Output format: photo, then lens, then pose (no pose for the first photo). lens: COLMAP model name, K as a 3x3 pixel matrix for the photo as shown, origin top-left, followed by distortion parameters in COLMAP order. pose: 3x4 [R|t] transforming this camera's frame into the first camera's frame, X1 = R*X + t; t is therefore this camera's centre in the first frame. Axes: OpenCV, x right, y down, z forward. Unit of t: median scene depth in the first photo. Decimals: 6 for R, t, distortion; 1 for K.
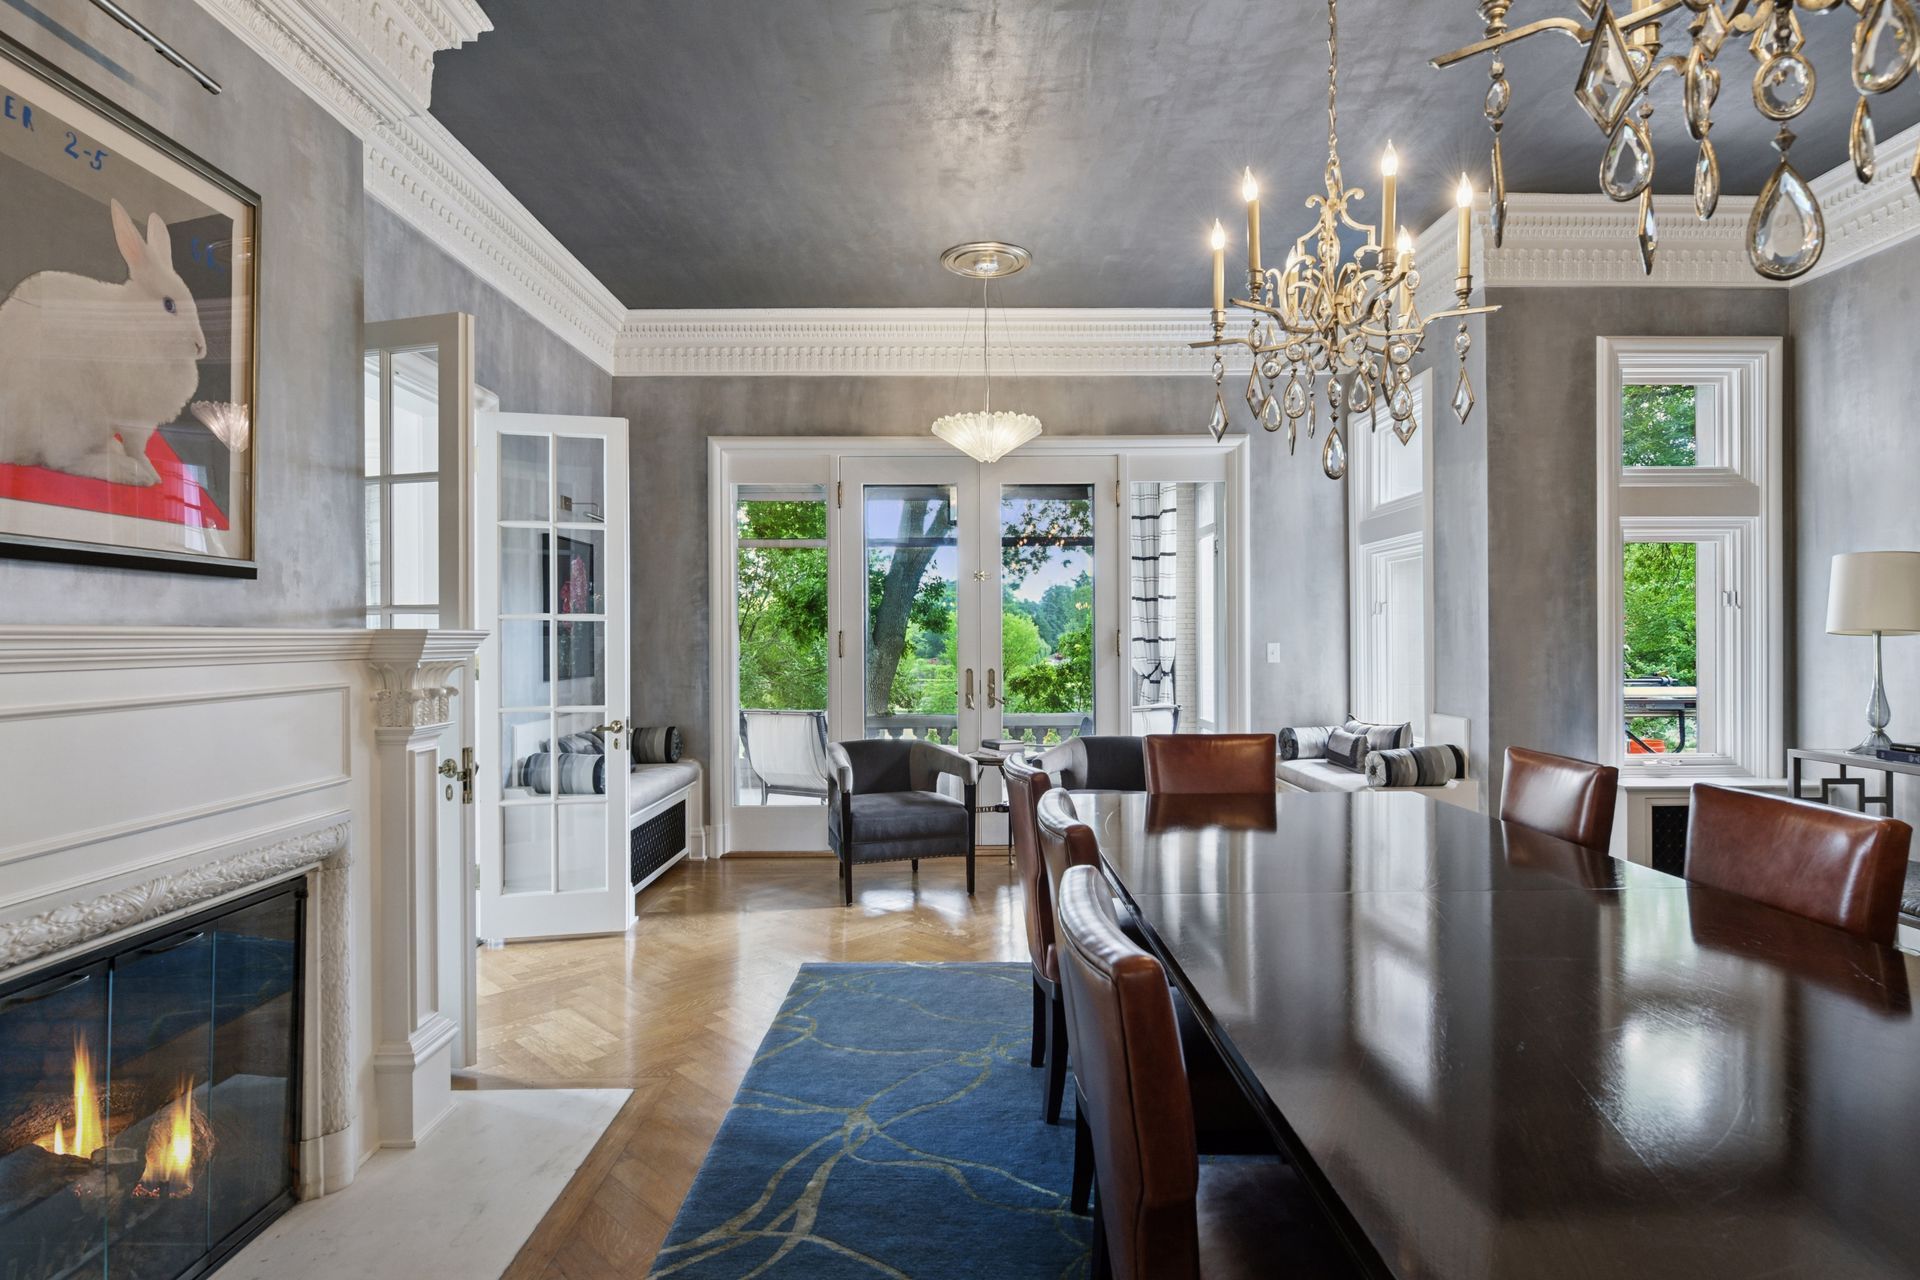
lens RADIAL K [[1011.2, 0, 958.8], [0, 1011.2, 641.1], [0, 0, 1]] dist [0.001383, -0.000691]
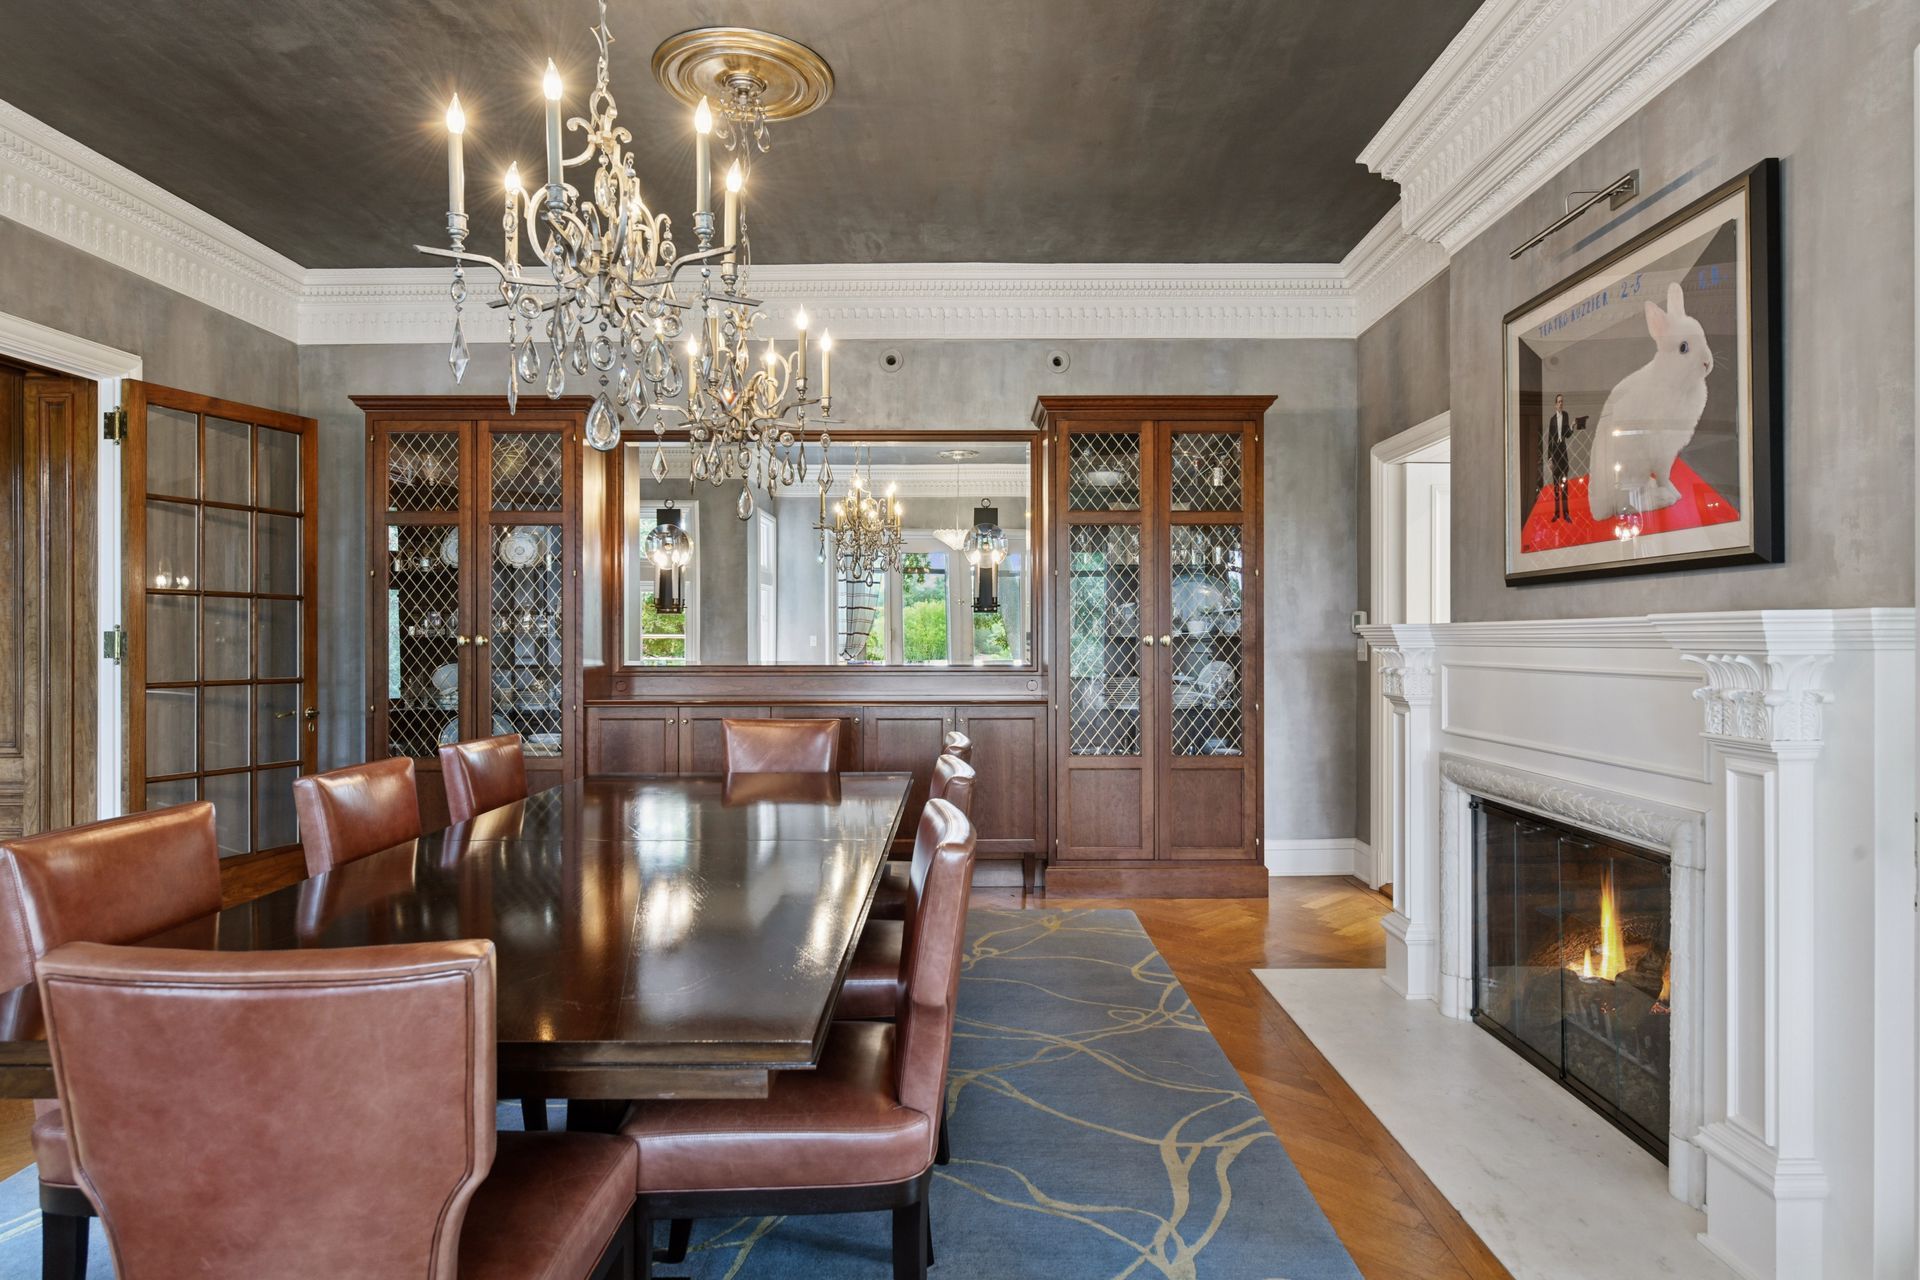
lens RADIAL K [[1085.0, 0, 961.2], [0, 1085.0, 634.4], [0, 0, 1]] dist [-0.001004, 0.003632]
pose [[-0.999976, 0.006076, 0.003292, 0.057706], [0.006071, 0.999980, -0.001538, 0.002925], [-0.003302, -0.001518, -0.999993, 1.843680]]
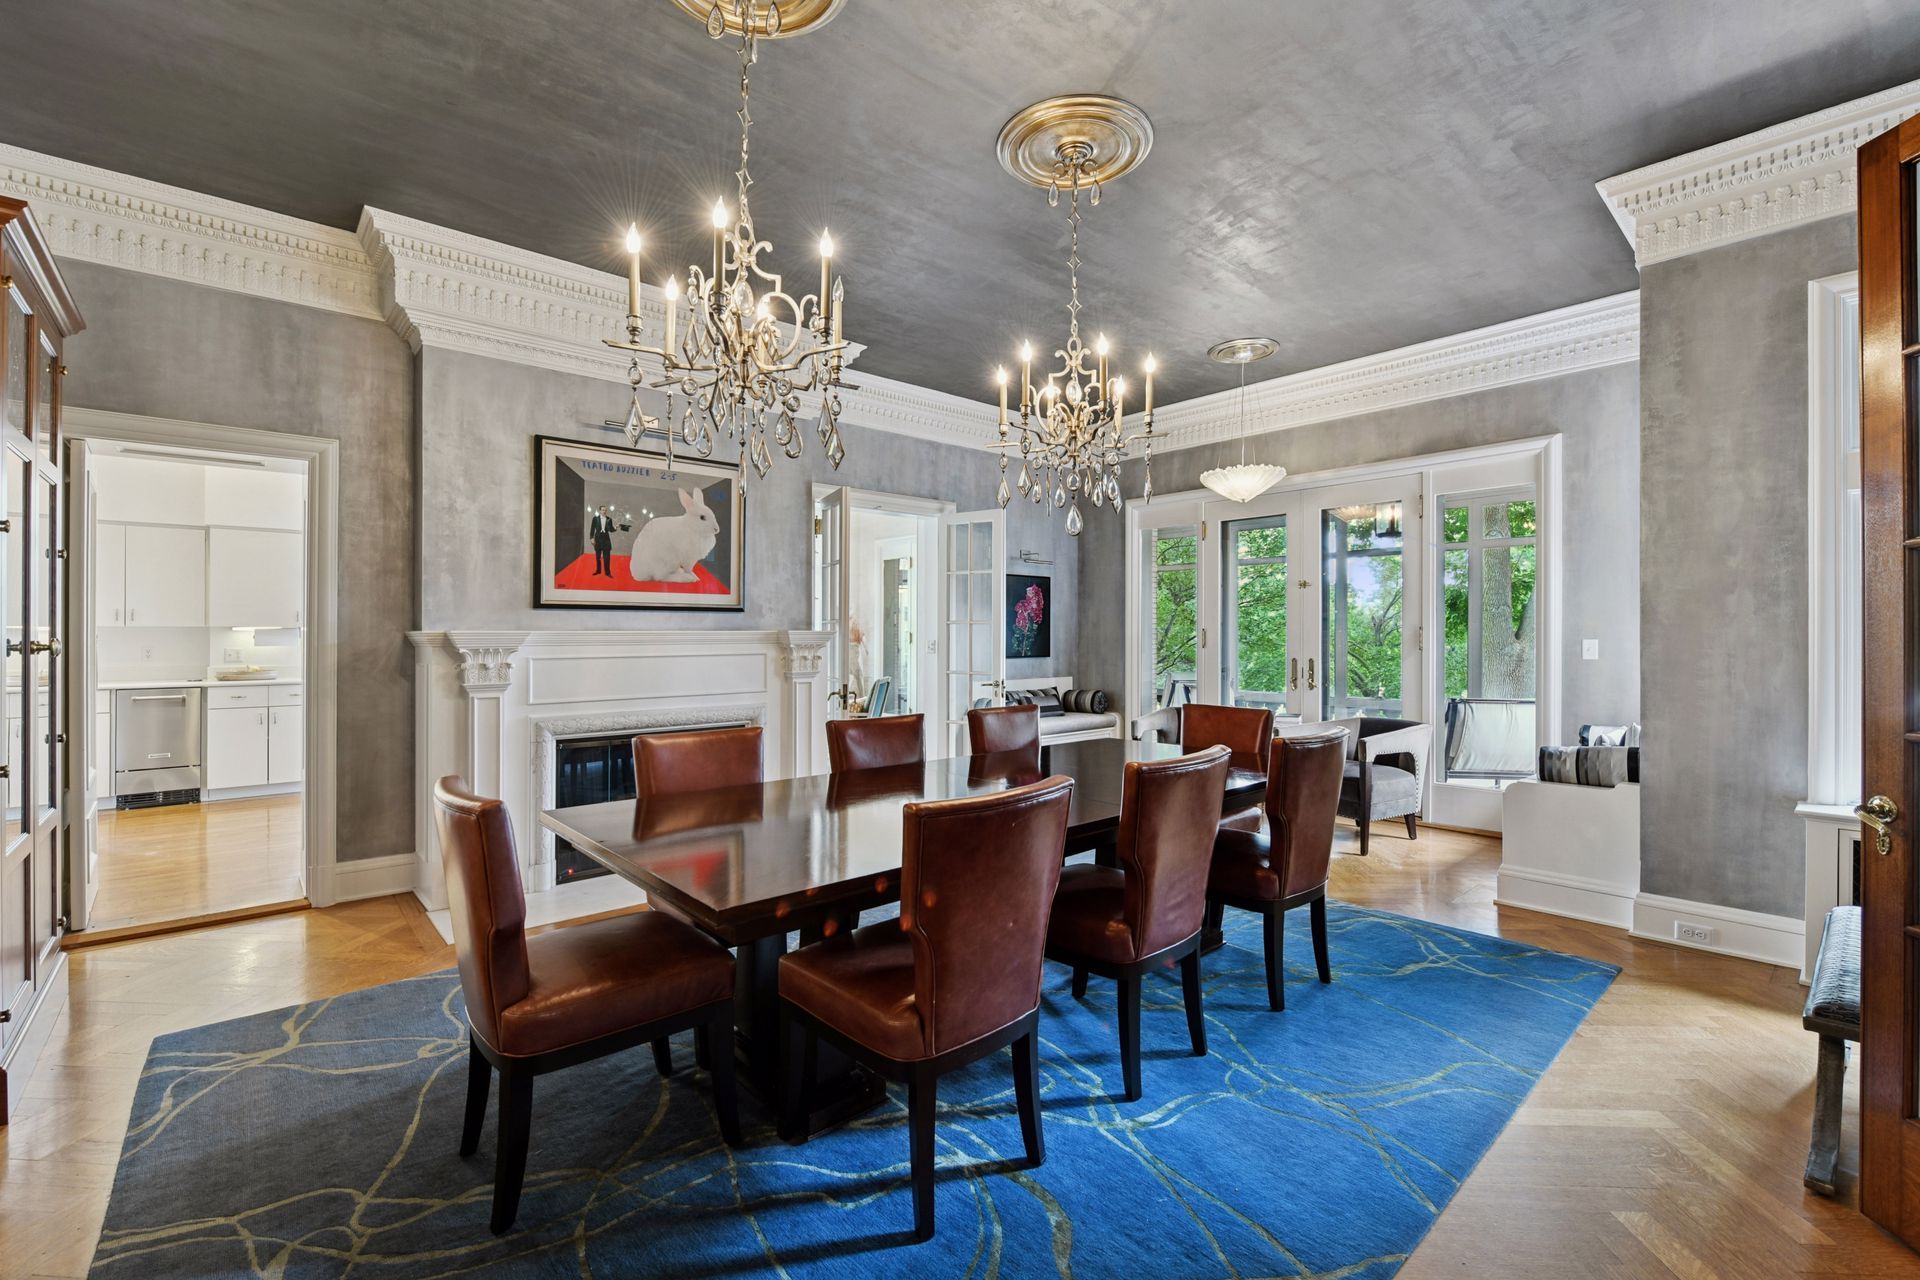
lens RADIAL K [[818.6, 0, 962.2], [0, 818.6, 636.0], [0, 0, 1]] dist [0.002072, -0.000133]
pose [[0.662011, 0.003387, -0.749487, 1.154120], [-0.002134, 0.999994, 0.002633, -0.005607], [0.749491, -0.000144, 0.662014, 0.018232]]
